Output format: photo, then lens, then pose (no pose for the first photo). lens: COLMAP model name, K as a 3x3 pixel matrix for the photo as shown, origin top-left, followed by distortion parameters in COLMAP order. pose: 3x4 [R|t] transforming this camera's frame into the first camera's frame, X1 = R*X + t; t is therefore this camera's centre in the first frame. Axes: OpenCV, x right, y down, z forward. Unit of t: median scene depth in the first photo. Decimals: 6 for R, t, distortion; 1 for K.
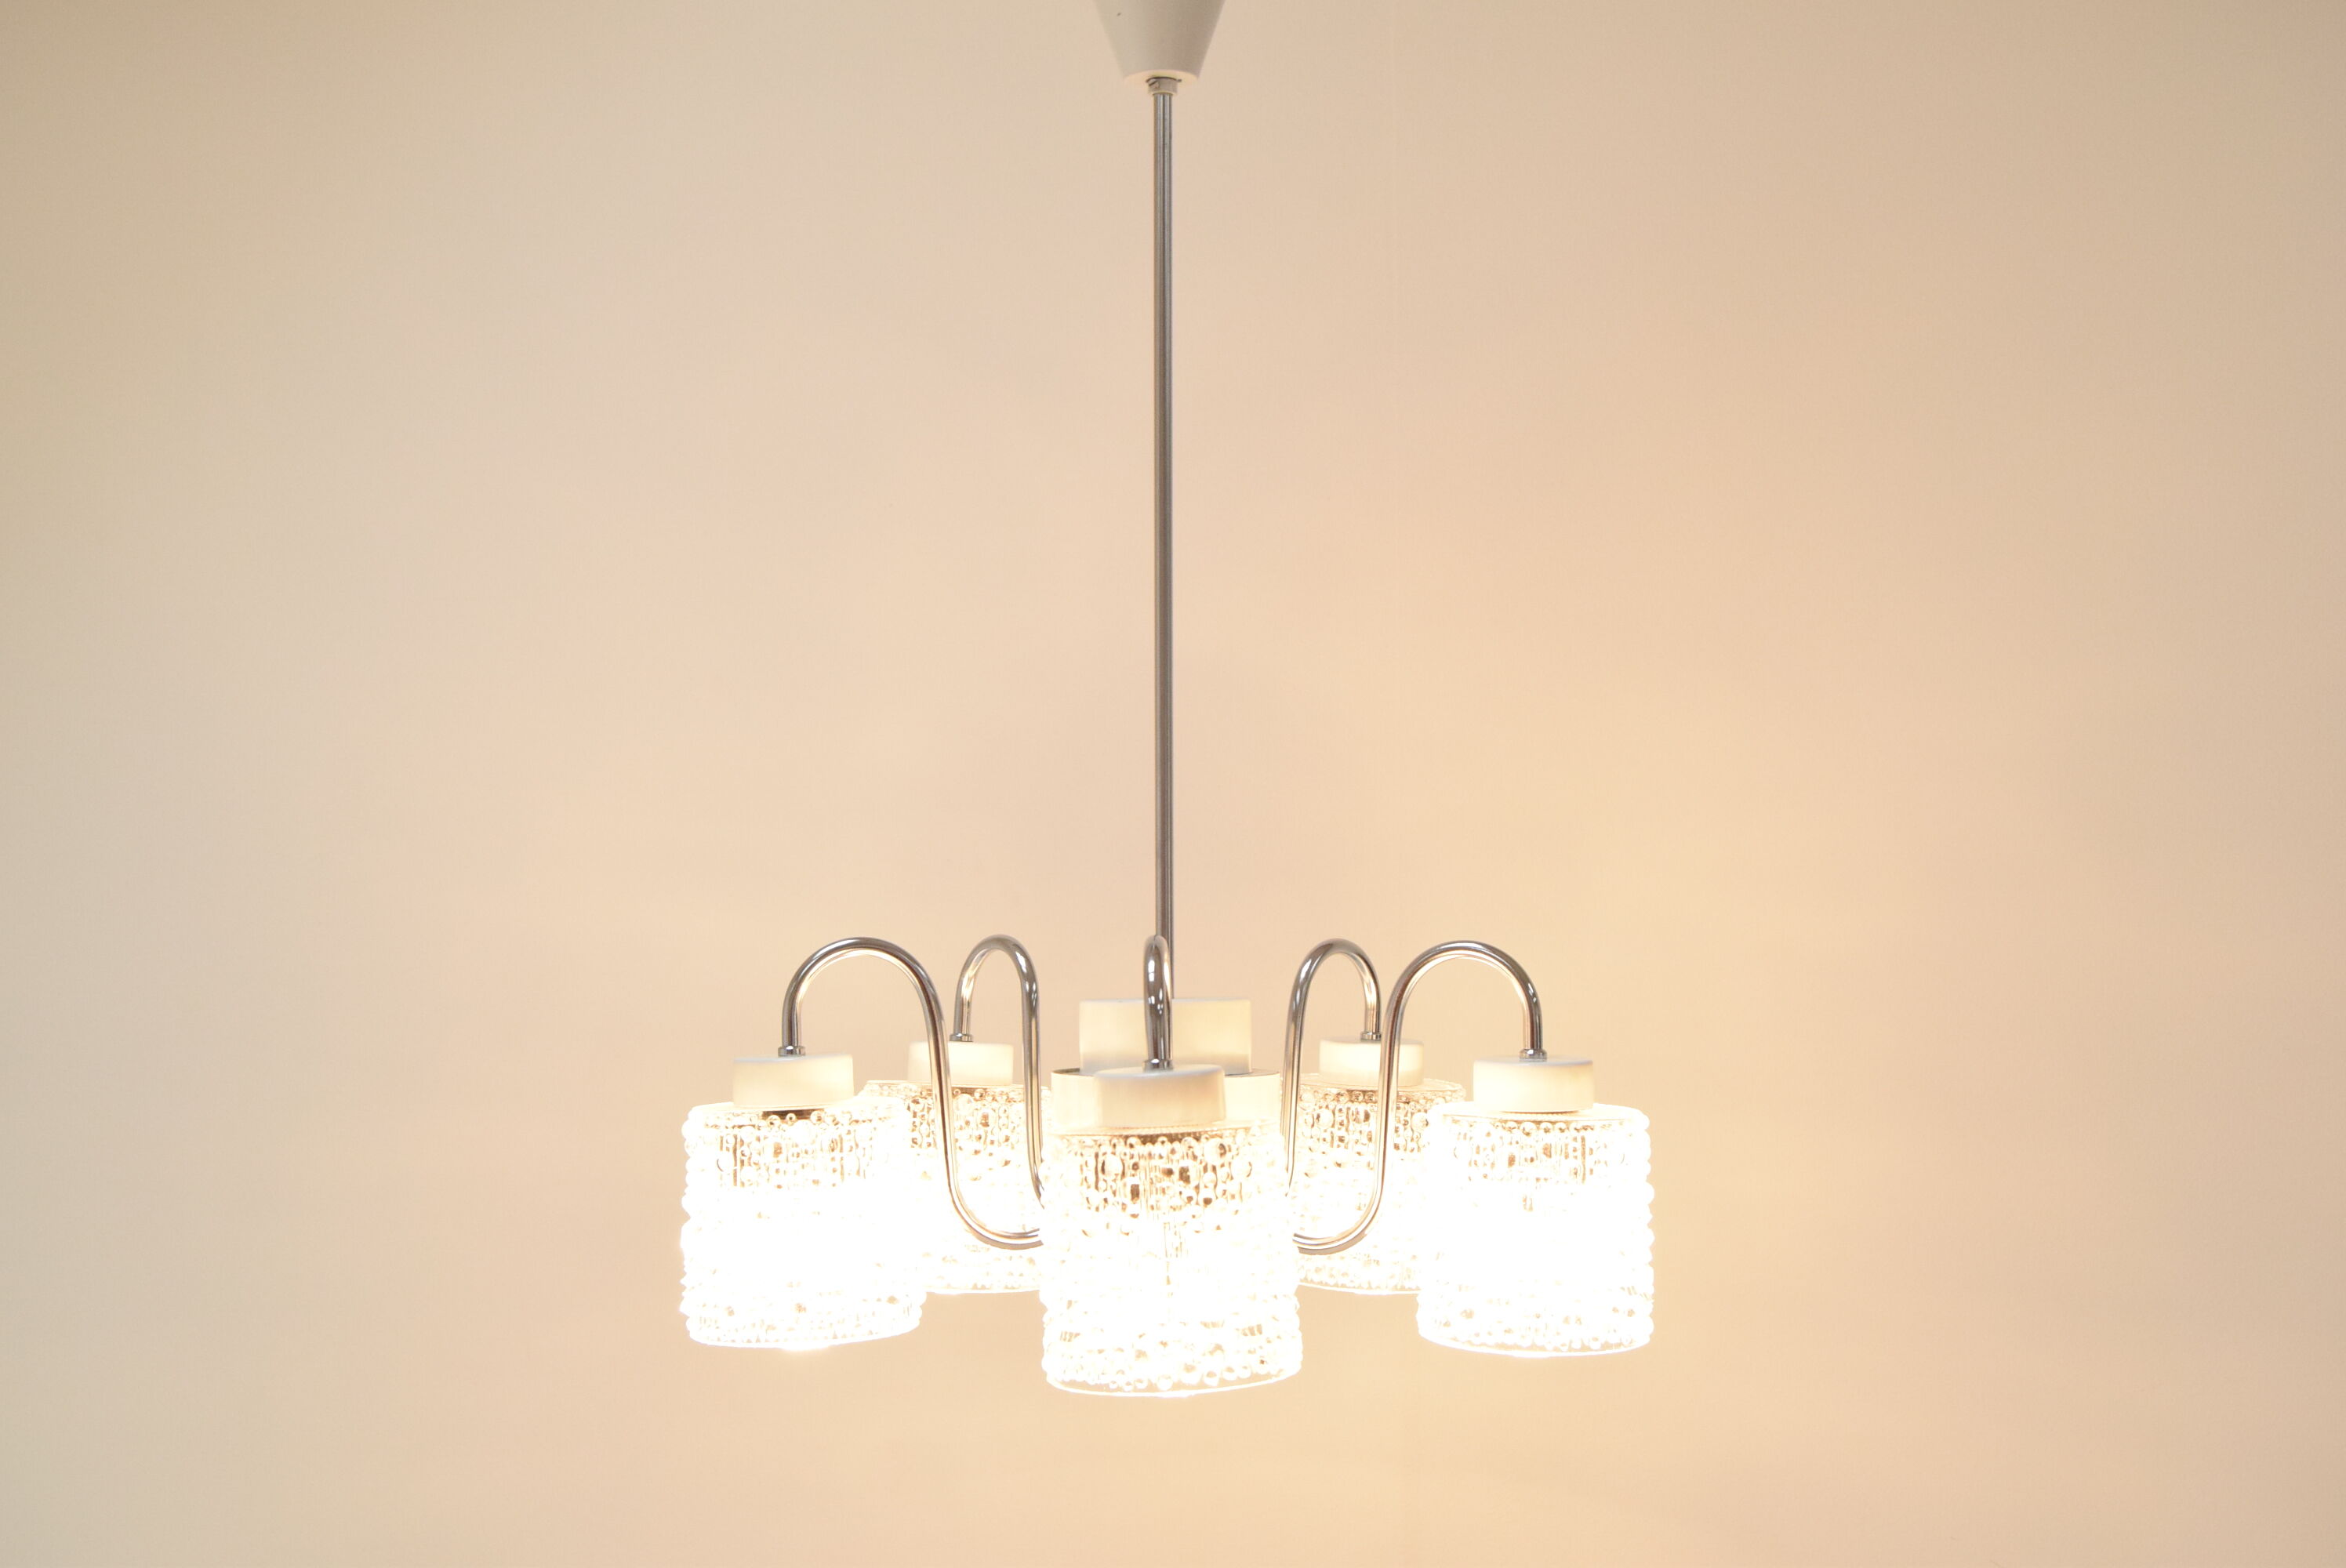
lens RADIAL K [[2981.3, 0, 1173.0], [0, 2981.3, 784.0], [0, 0, 1]] dist [0.102626, -0.000007]
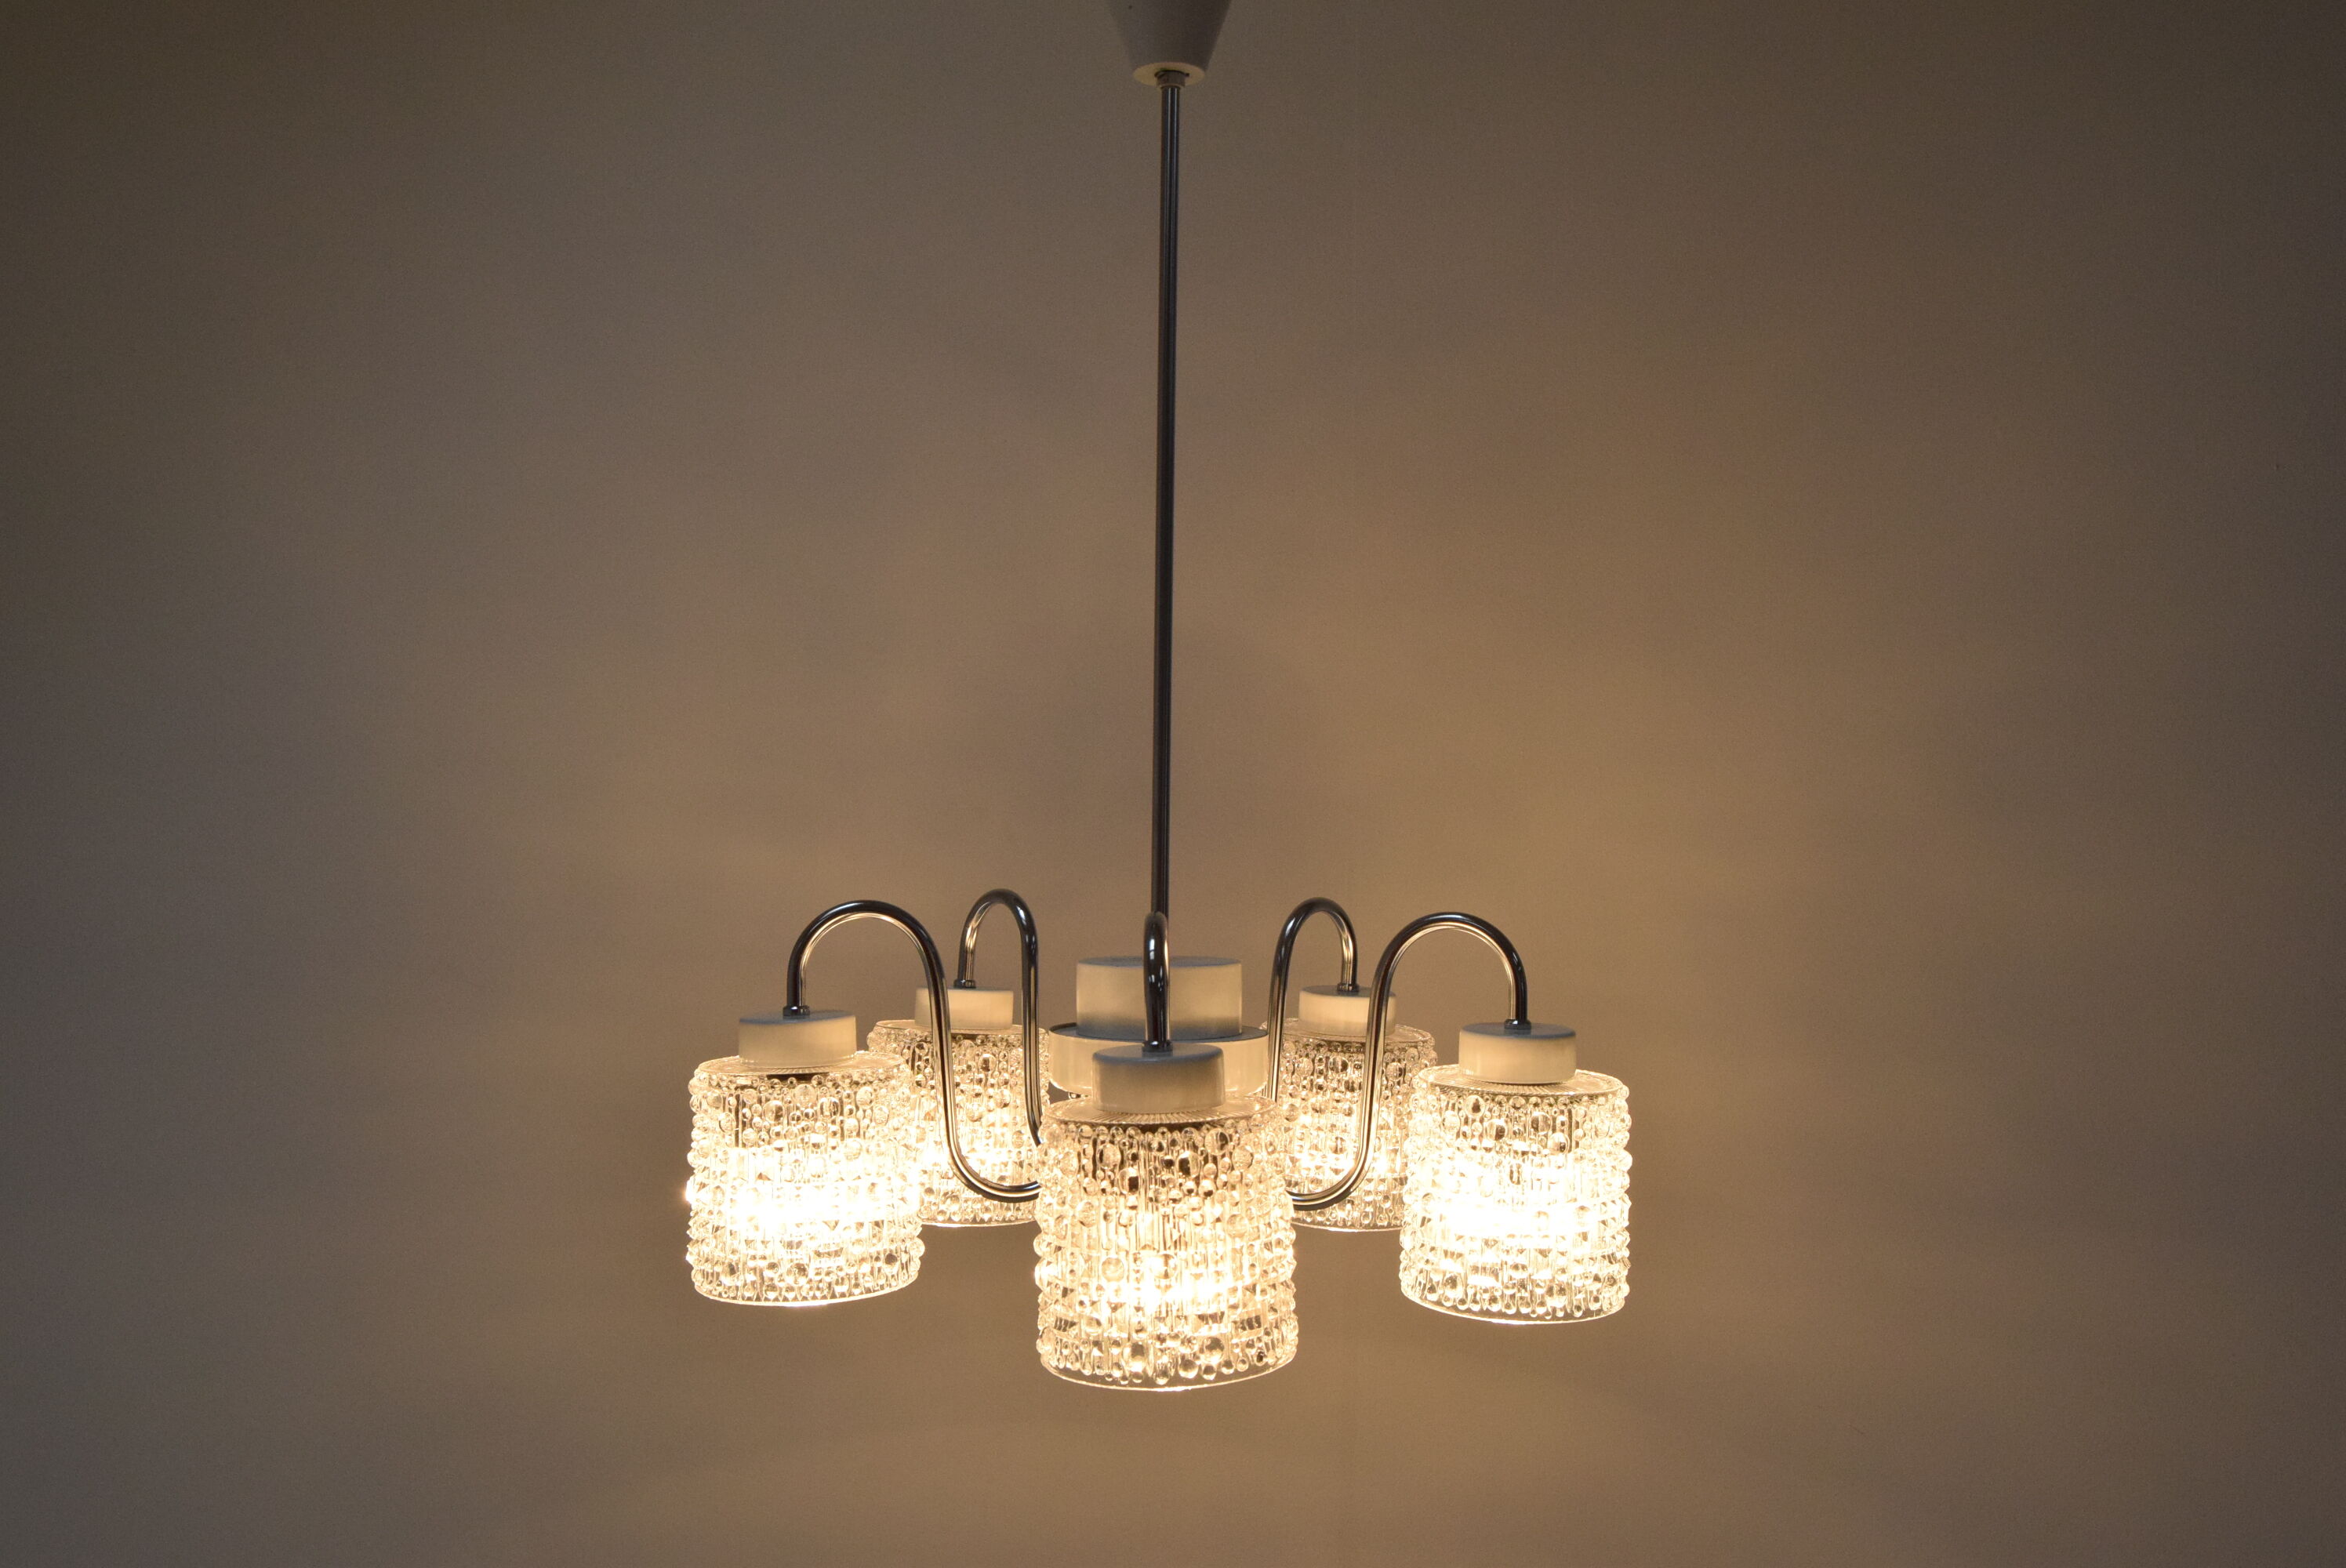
lens RADIAL K [[2310.4, 0, 1173.0], [0, 2310.4, 784.0], [0, 0, 1]] dist [-0.001237, -0.000216]
pose [[0.999796, 0.015559, 0.012897, -0.010137], [-0.015902, 0.999510, 0.026972, -0.012367], [-0.012471, -0.027171, 0.999553, 0.216319]]
